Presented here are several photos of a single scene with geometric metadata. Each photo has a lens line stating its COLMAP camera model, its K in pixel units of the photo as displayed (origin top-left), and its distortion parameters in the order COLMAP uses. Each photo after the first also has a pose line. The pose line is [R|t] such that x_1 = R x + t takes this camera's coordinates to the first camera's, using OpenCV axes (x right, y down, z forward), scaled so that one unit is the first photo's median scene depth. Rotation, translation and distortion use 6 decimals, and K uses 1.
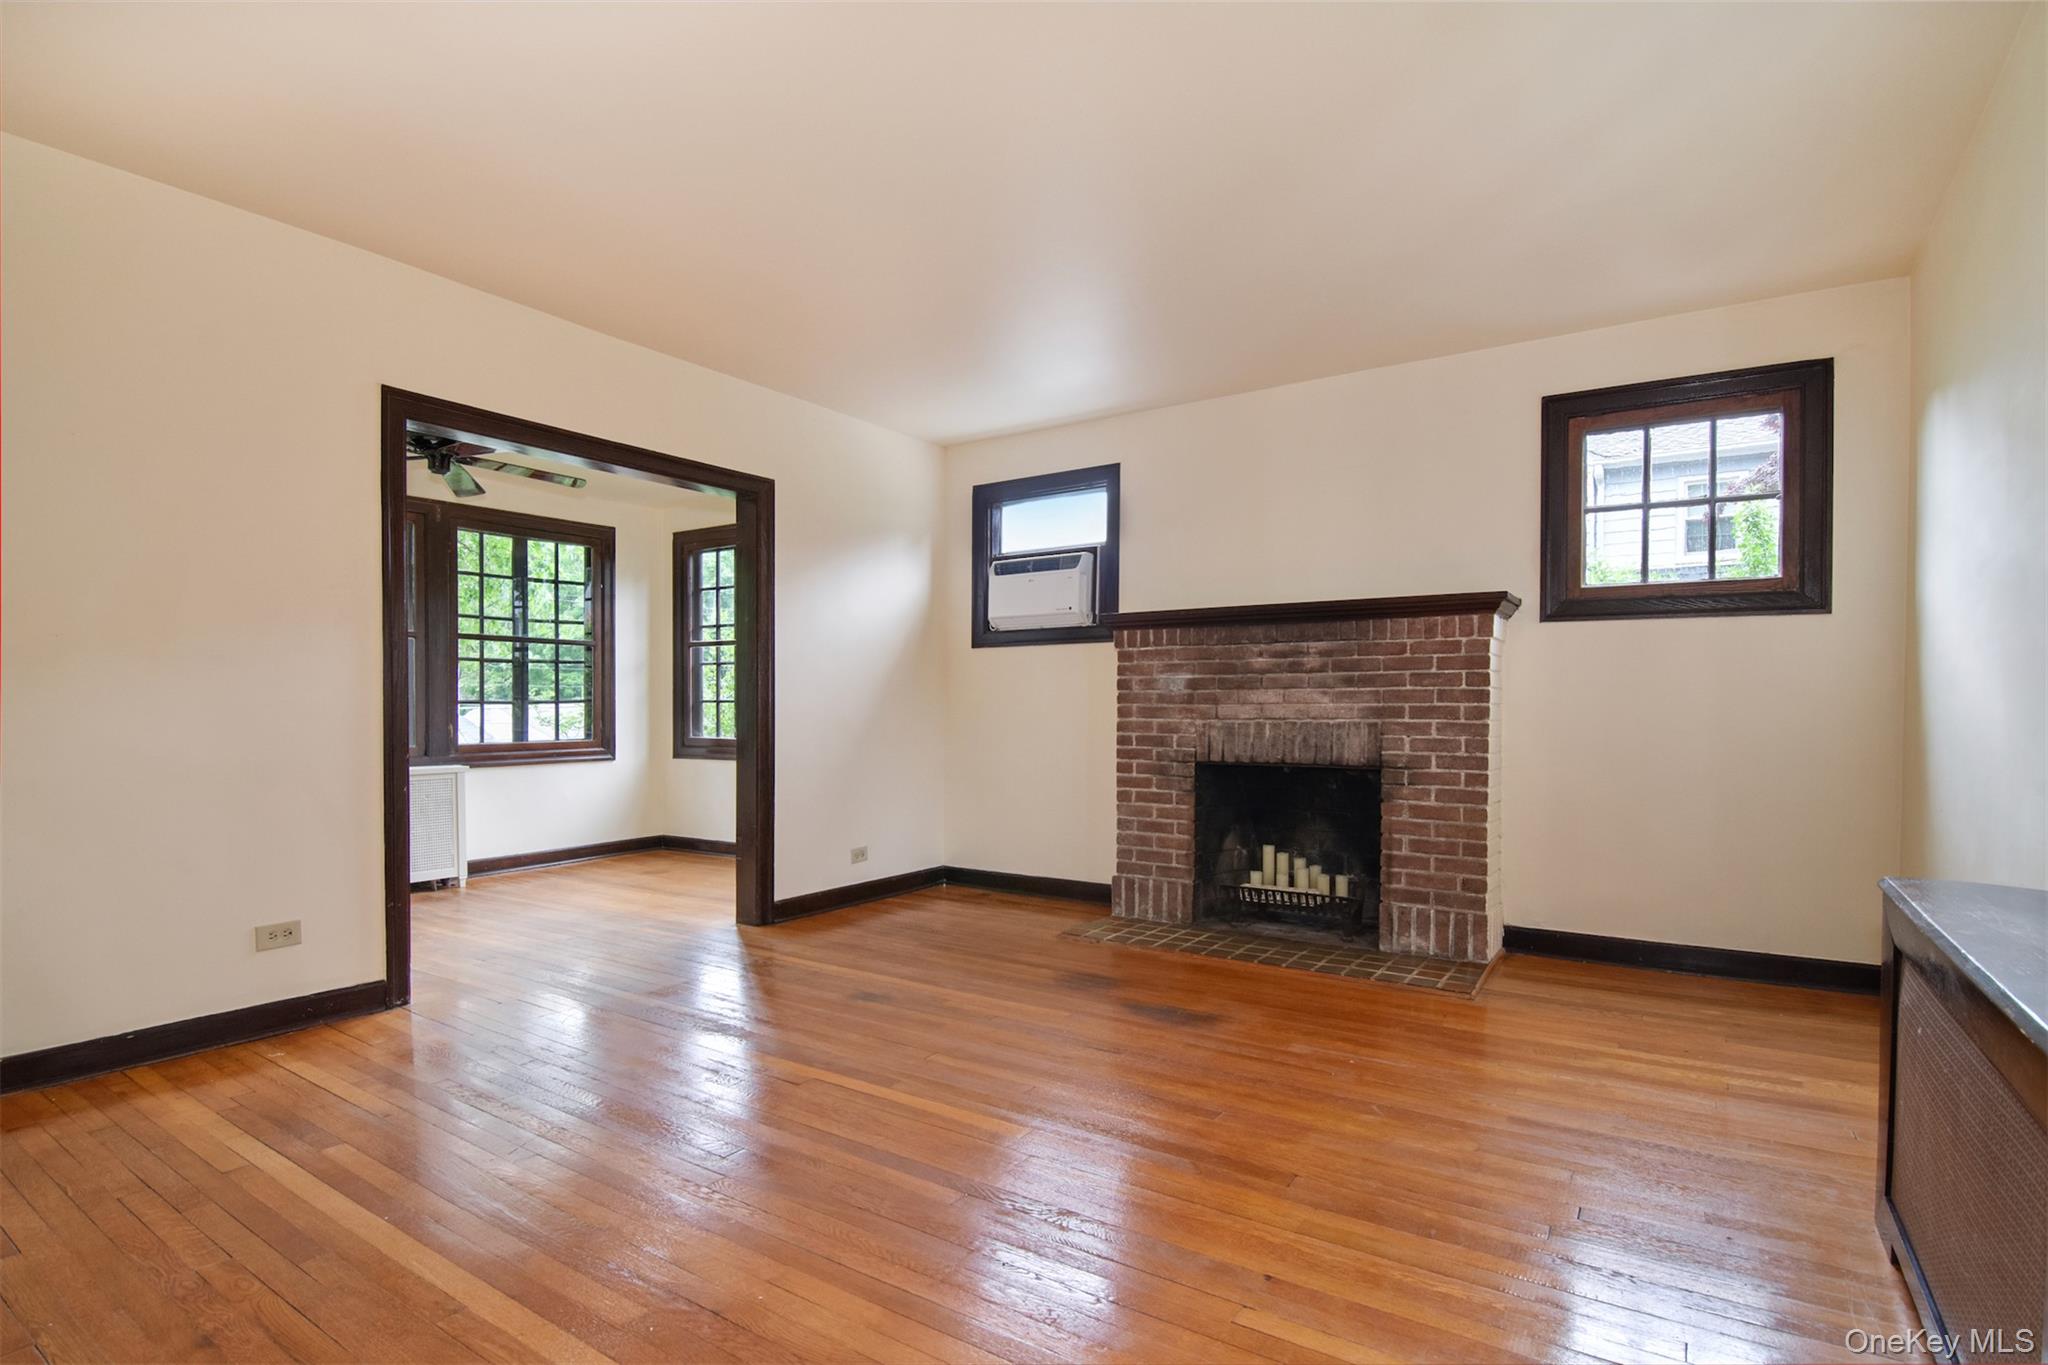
lens RADIAL K [[1011.3, 0, 1005.7], [0, 1011.3, 720.3], [0, 0, 1]] dist [-0.006552, -0.008344]
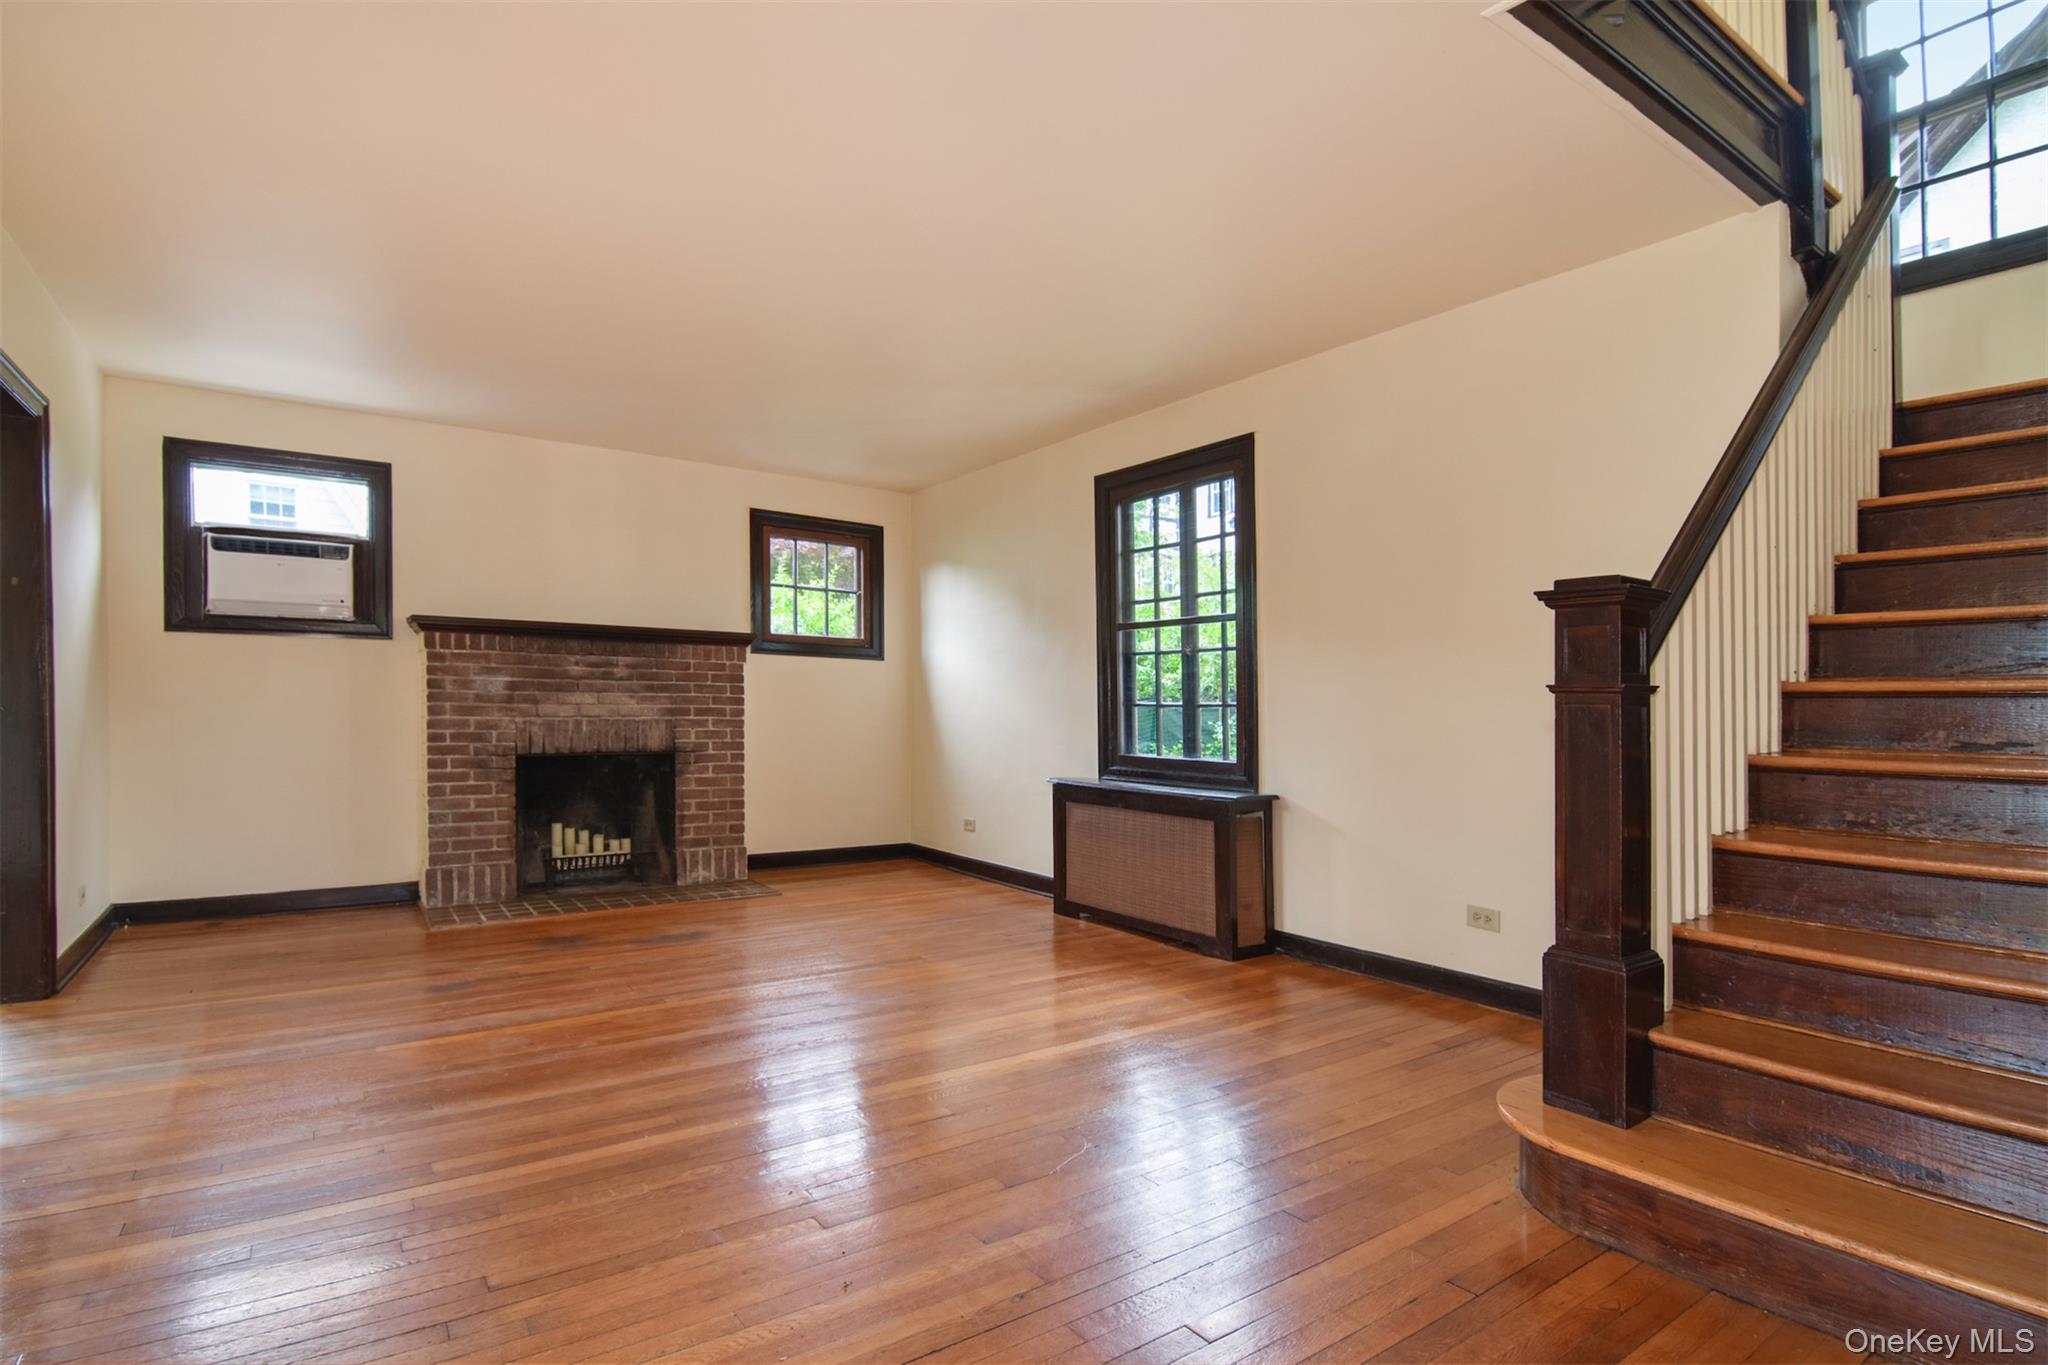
lens RADIAL K [[1011.3, 0, 1018.1], [0, 1011.3, 680.5], [0, 0, 1]] dist [-0.006552, -0.008344]
pose [[0.340851, 0.033850, 0.939508, -0.714983], [0.003763, 0.999294, -0.037369, 0.002447], [-0.940110, 0.016272, 0.340483, 0.087036]]
